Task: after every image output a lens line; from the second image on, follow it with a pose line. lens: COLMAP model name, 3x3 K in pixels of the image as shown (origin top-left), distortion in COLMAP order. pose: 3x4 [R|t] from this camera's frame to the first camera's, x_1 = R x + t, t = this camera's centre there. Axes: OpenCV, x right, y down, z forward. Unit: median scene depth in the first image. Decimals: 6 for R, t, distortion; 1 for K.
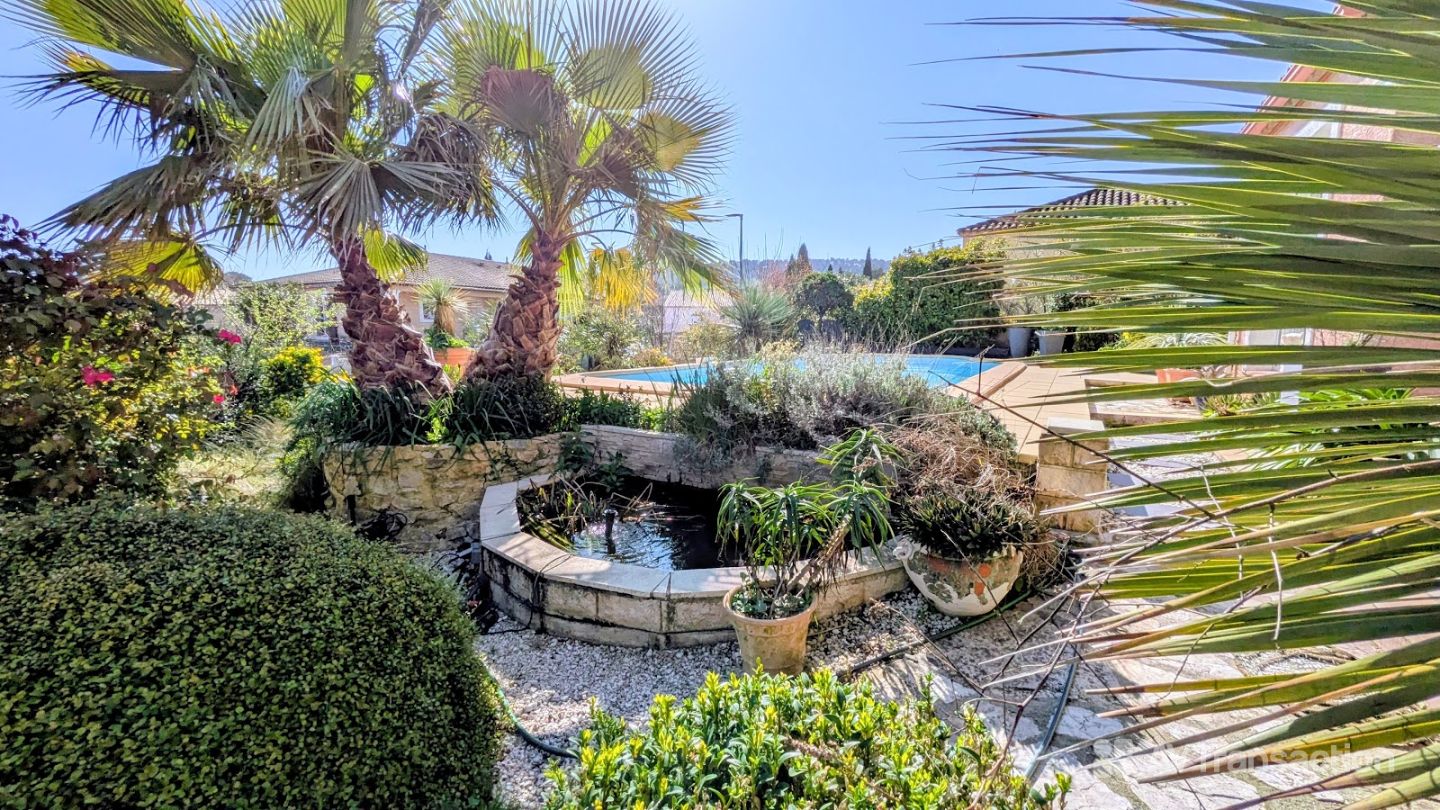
lens RADIAL K [[566.1, 0, 718.9], [0, 566.1, 404.3], [0, 0, 1]] dist [0.002175, -0.000556]
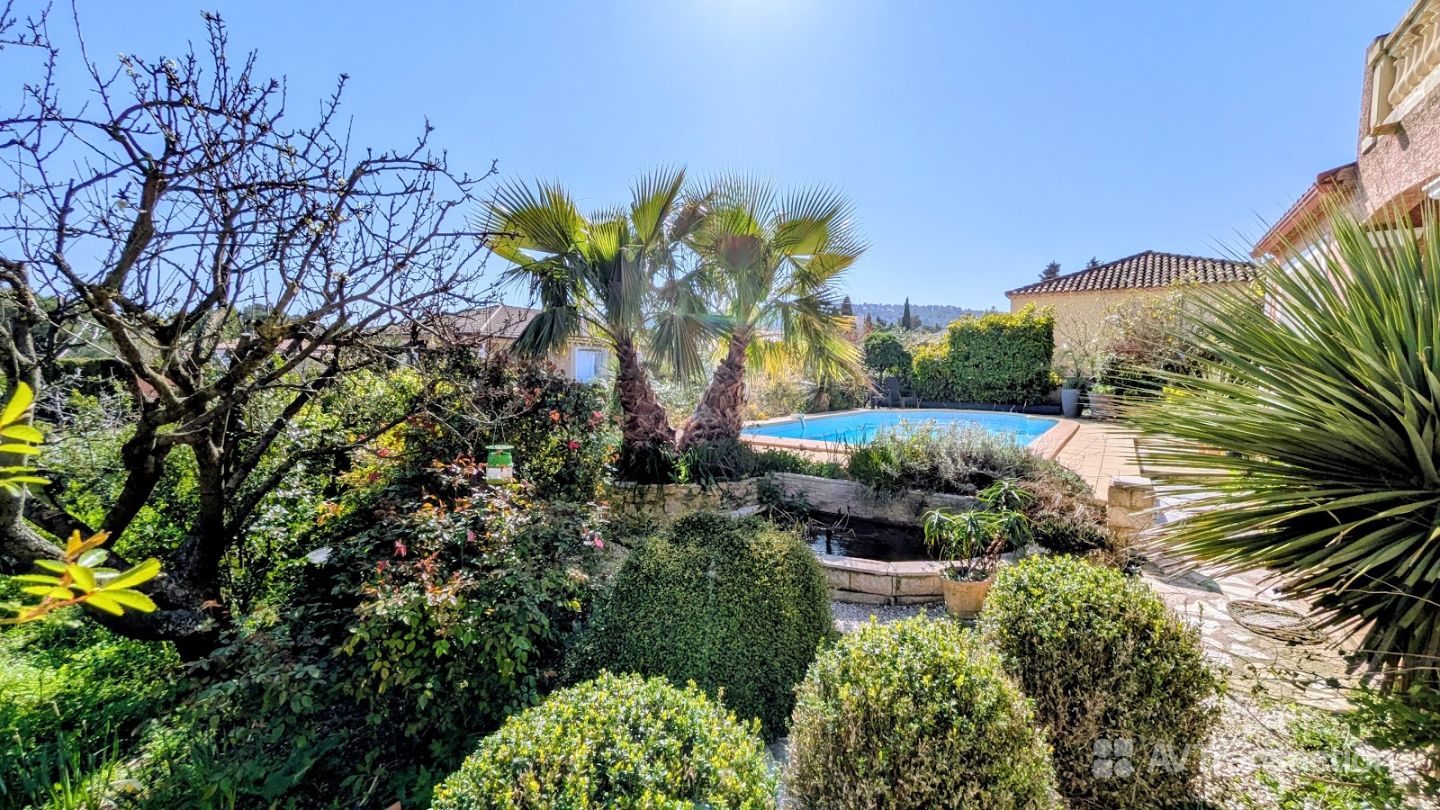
lens RADIAL K [[566.1, 0, 721.0], [0, 566.1, 404.9], [0, 0, 1]] dist [0.002175, -0.000556]
pose [[0.998408, 0.013936, -0.054656, -0.316901], [-0.018030, 0.997010, -0.075146, -0.025565], [0.053445, 0.076012, 0.995674, -0.476865]]
